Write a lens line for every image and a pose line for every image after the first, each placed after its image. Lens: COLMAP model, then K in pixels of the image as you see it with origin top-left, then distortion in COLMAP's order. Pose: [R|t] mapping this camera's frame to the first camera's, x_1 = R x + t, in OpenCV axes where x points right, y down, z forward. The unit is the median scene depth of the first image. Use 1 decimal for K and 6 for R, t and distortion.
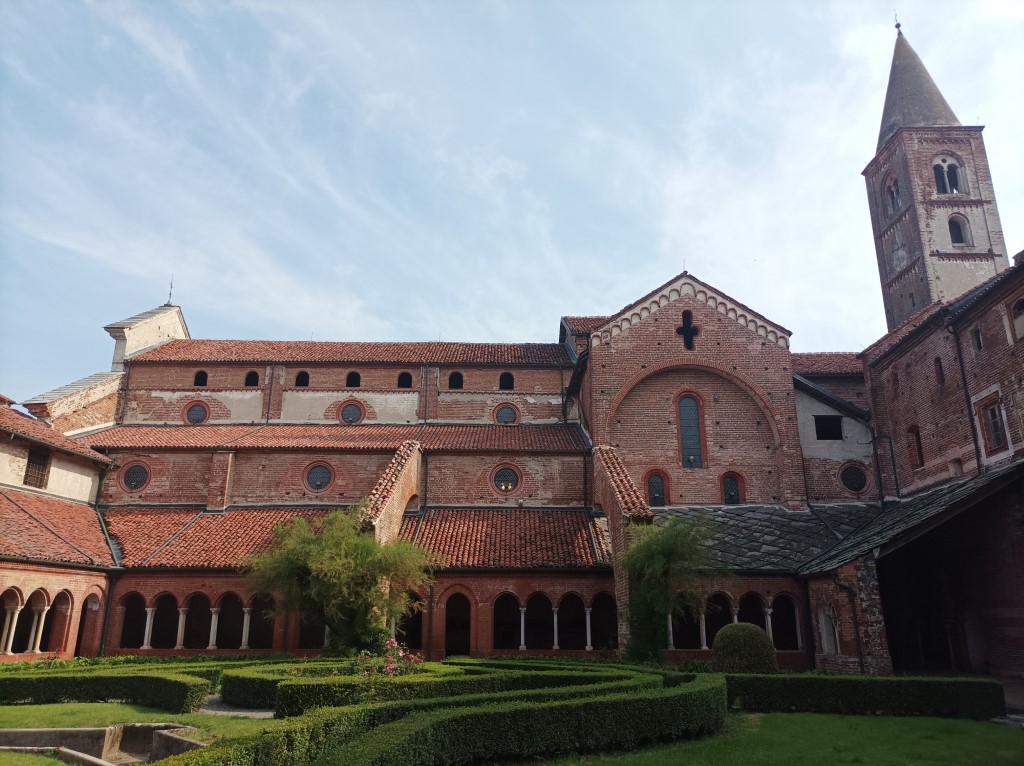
lens RADIAL K [[761.8, 0, 512.0], [0, 761.8, 383.0], [0, 0, 1]] dist [0.031606, -0.014678]
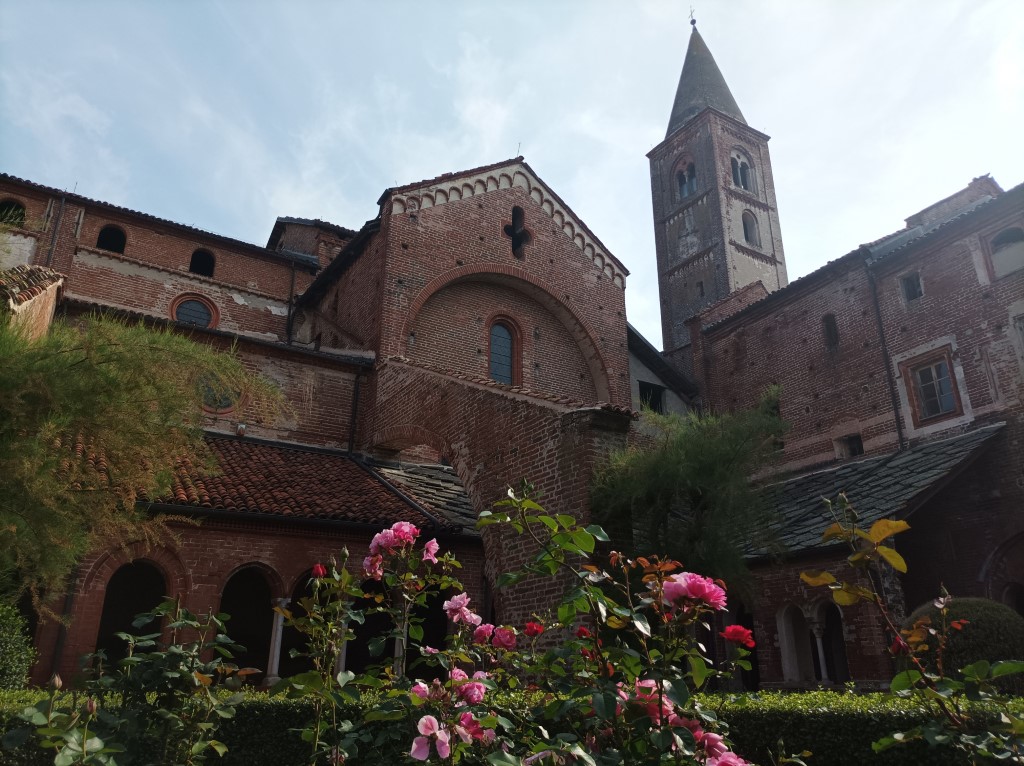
lens RADIAL K [[761.8, 0, 512.0], [0, 761.8, 383.0], [0, 0, 1]] dist [0.031606, -0.014678]
pose [[0.846444, 0.186721, 0.498667, -0.106137], [-0.153167, 0.982300, -0.107825, 0.149931], [-0.509973, 0.014888, 0.860061, 0.395815]]
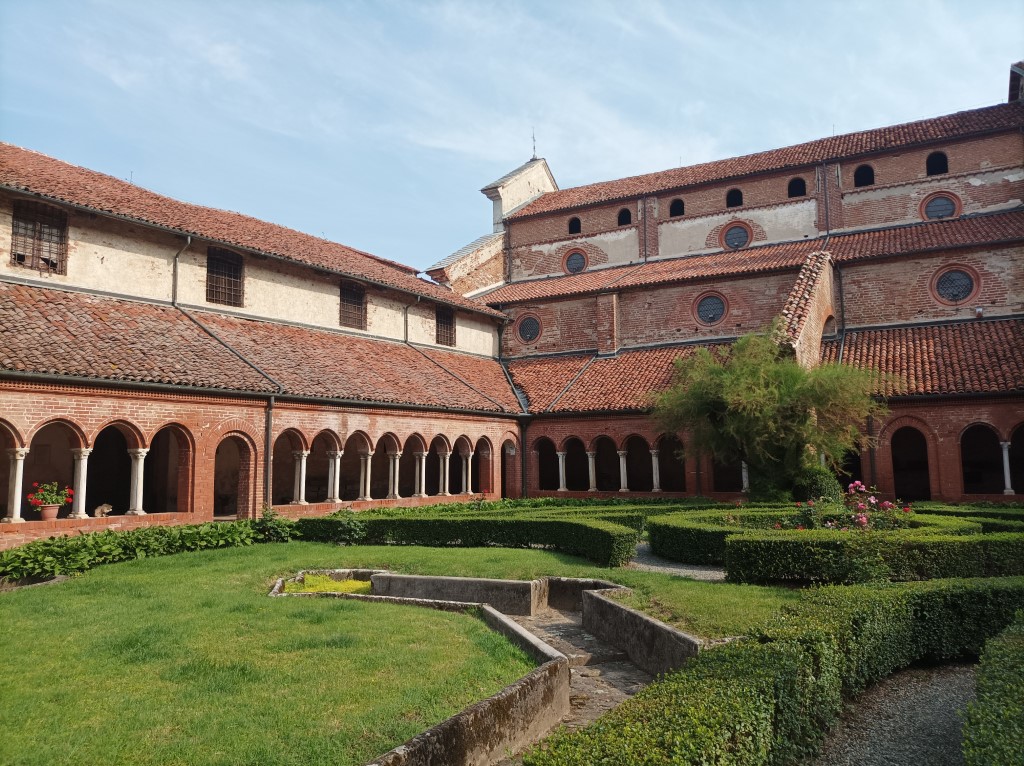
lens RADIAL K [[759.6, 0, 525.0], [0, 759.6, 385.3], [0, 0, 1]] dist [0.032974, -0.002003]
pose [[0.889199, -0.064055, -0.453014, -0.048350], [0.151291, 0.975616, 0.159011, 0.035980], [0.431782, -0.209929, 0.877208, 0.107385]]
